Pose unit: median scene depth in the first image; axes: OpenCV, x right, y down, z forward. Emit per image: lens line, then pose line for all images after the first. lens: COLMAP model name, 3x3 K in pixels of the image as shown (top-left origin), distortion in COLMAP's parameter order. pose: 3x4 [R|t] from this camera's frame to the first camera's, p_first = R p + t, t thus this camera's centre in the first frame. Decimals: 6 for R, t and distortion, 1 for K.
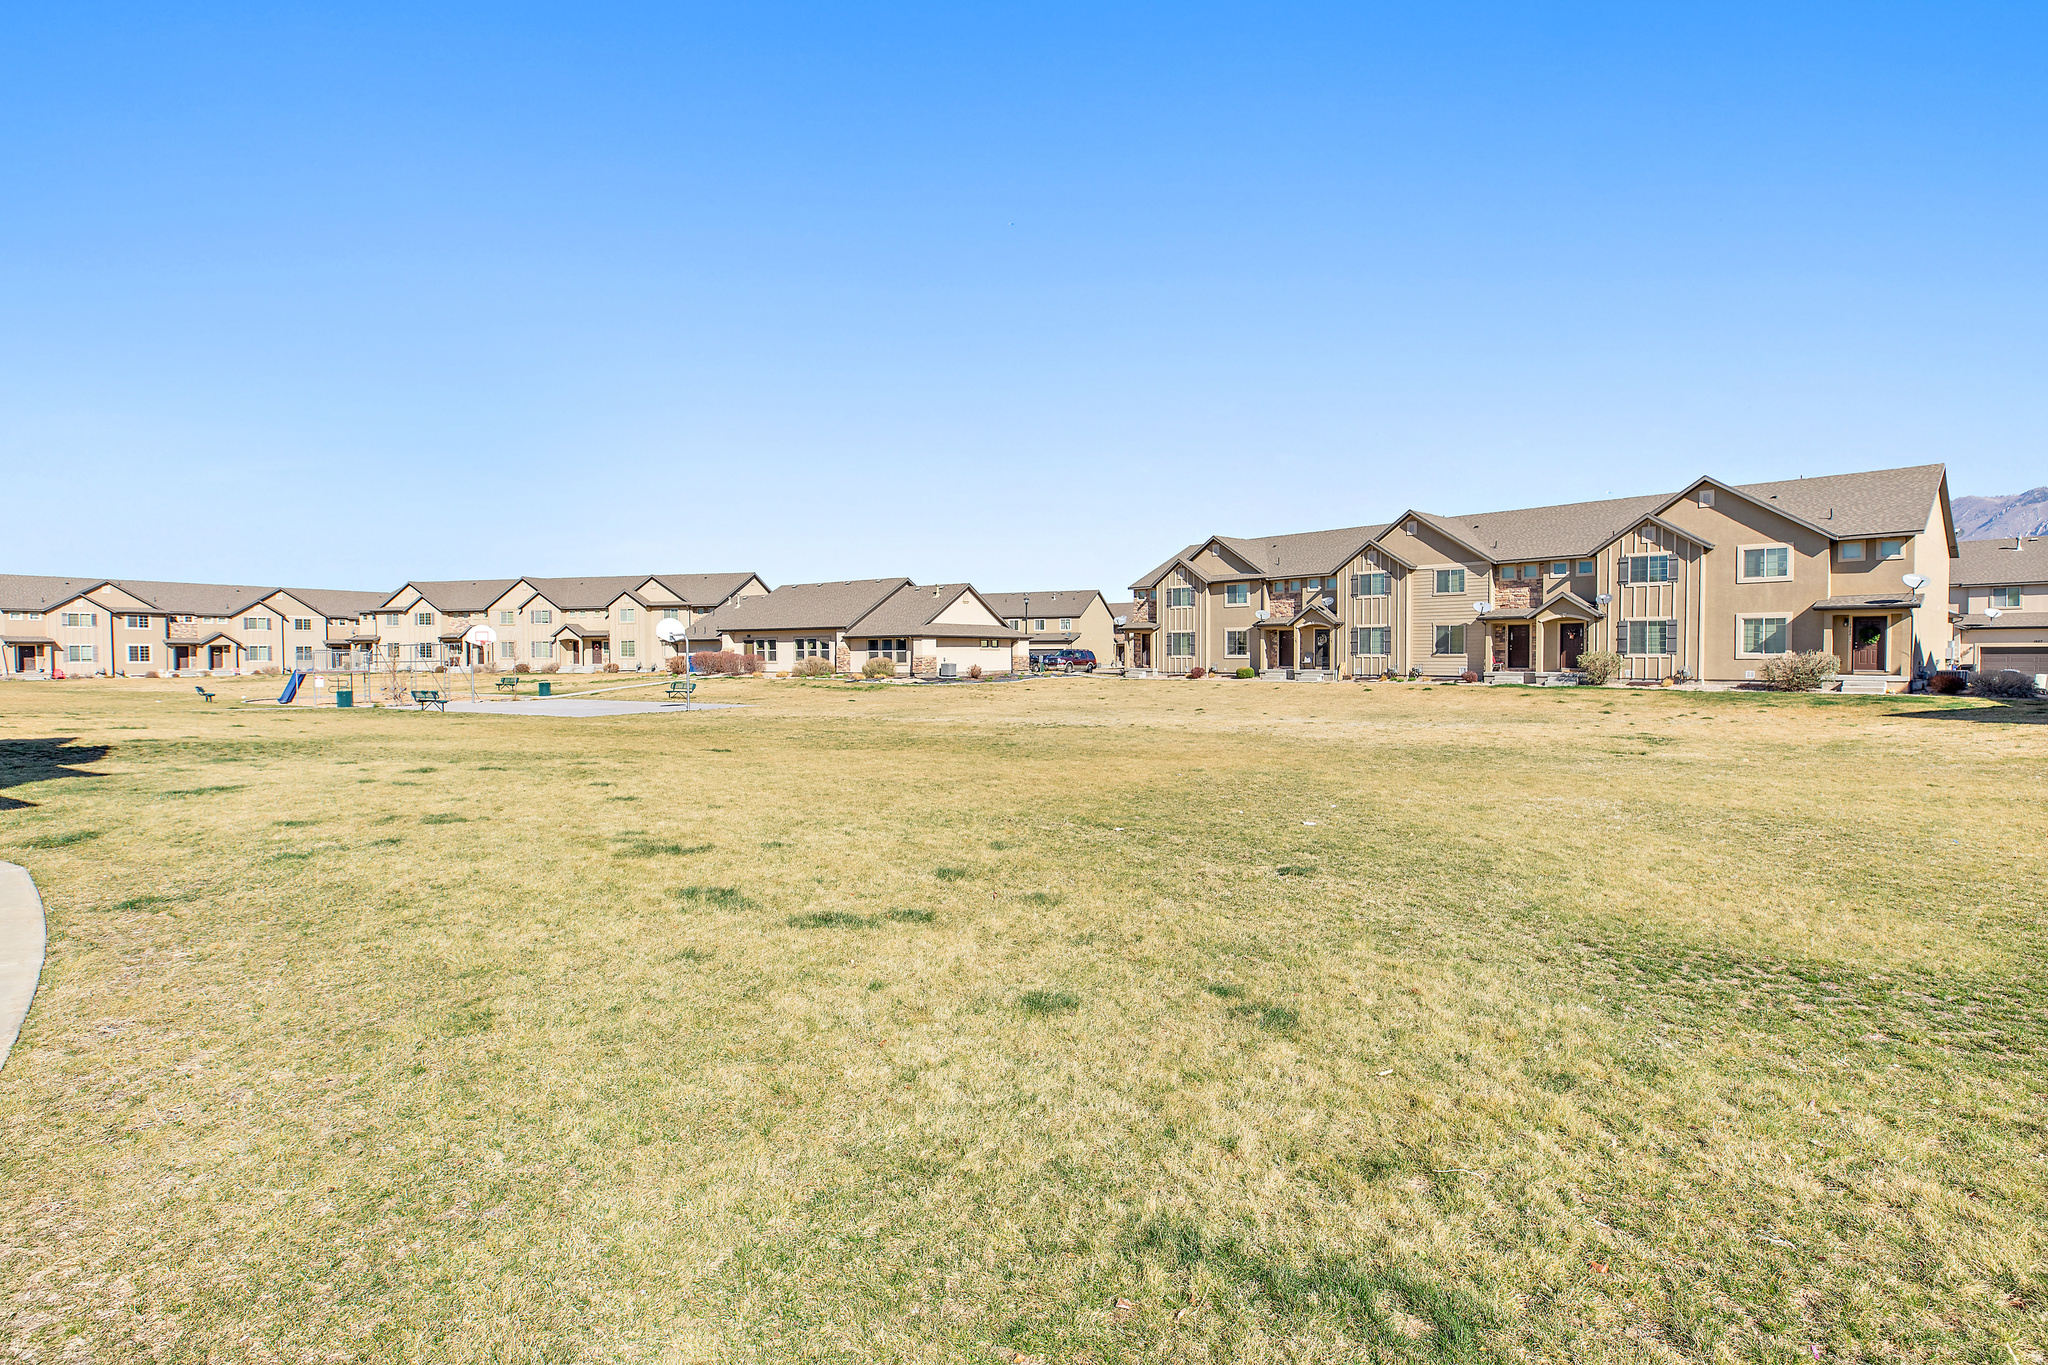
lens RADIAL K [[973.3, 0, 1025.8], [0, 973.3, 679.5], [0, 0, 1]] dist [0.014876, -0.000327]
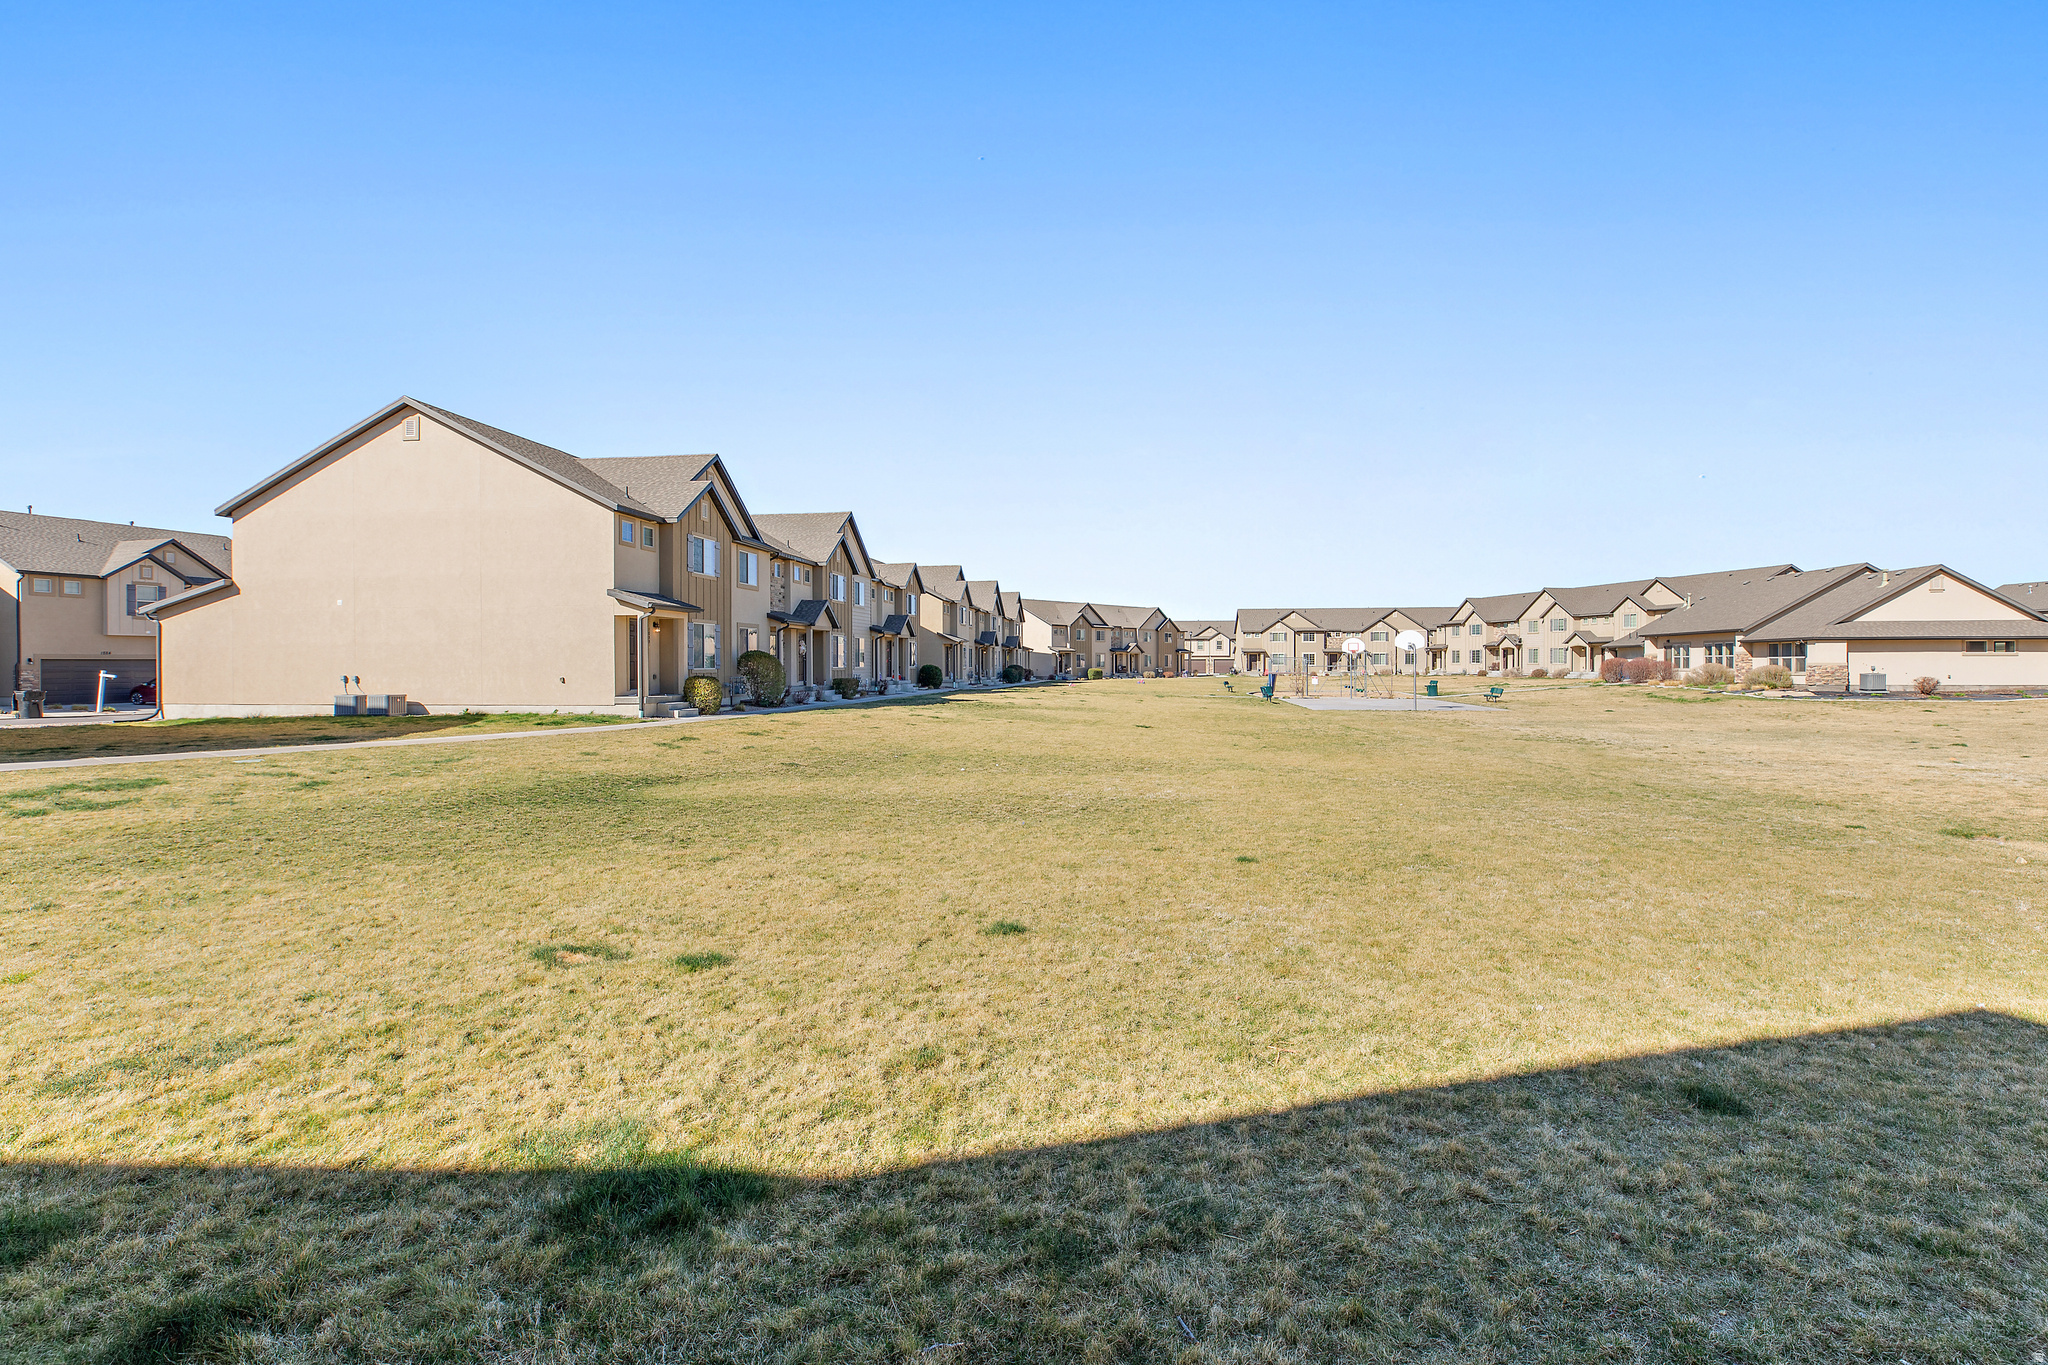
lens RADIAL K [[973.3, 0, 1029.0], [0, 973.3, 674.2], [0, 0, 1]] dist [0.014876, -0.000327]
pose [[0.408804, 0.015357, -0.912493, 0.246040], [-0.025086, 0.999670, 0.005586, -0.002376], [0.912277, 0.020607, 0.409055, 0.047003]]
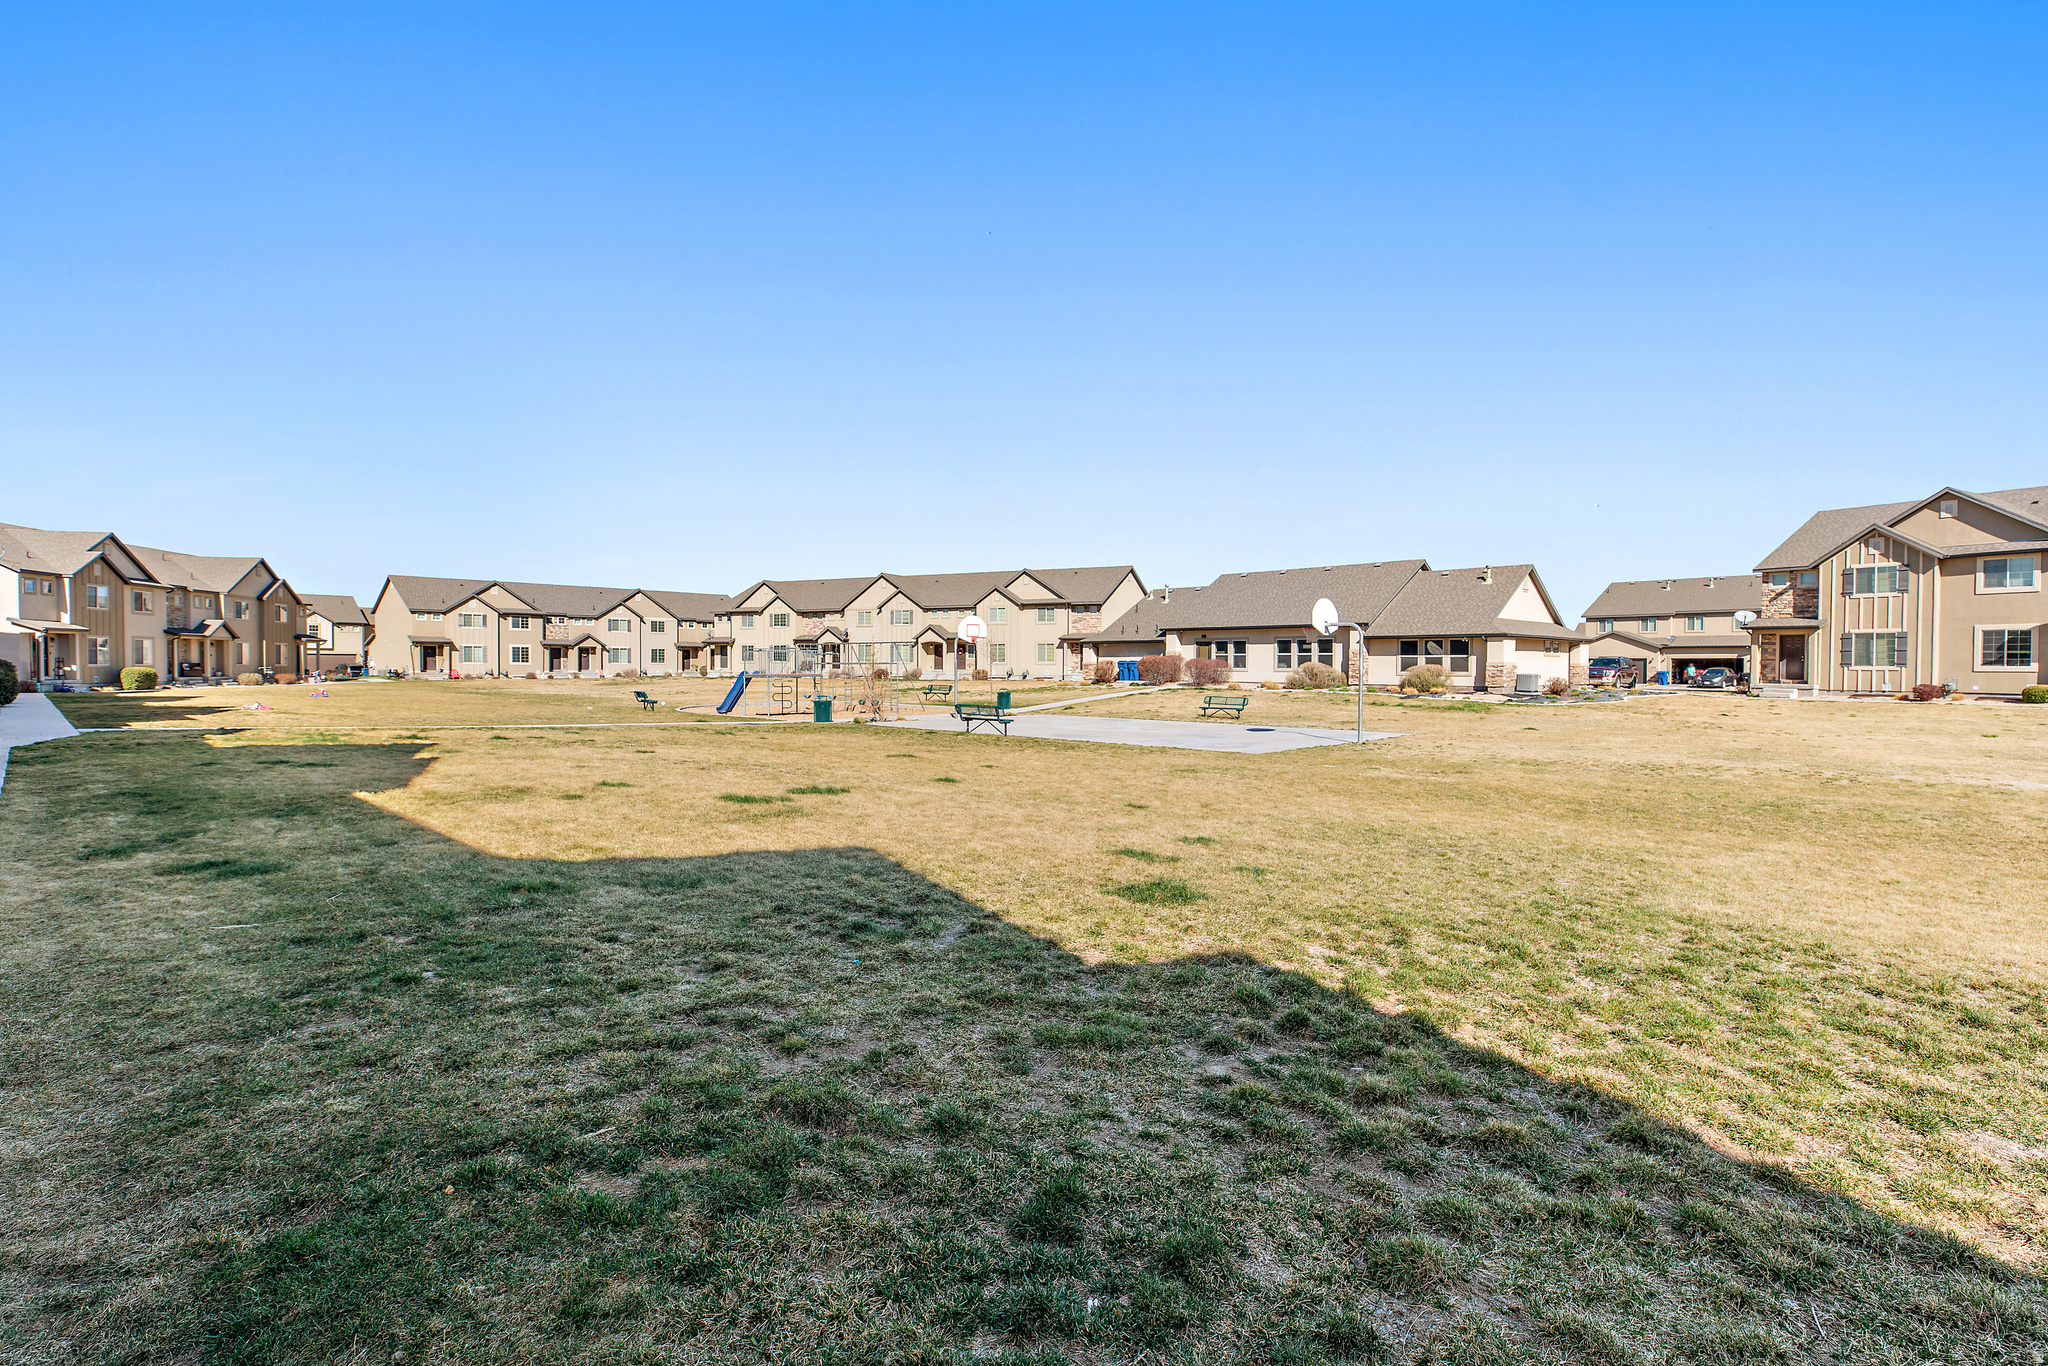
lens RADIAL K [[973.3, 0, 1030.2], [0, 973.3, 677.1], [0, 0, 1]] dist [0.014876, -0.000327]
pose [[0.977078, 0.012875, -0.212491, -0.194650], [-0.015733, 0.999807, -0.011762, 0.000041], [0.212299, 0.014835, 0.977092, 0.149766]]
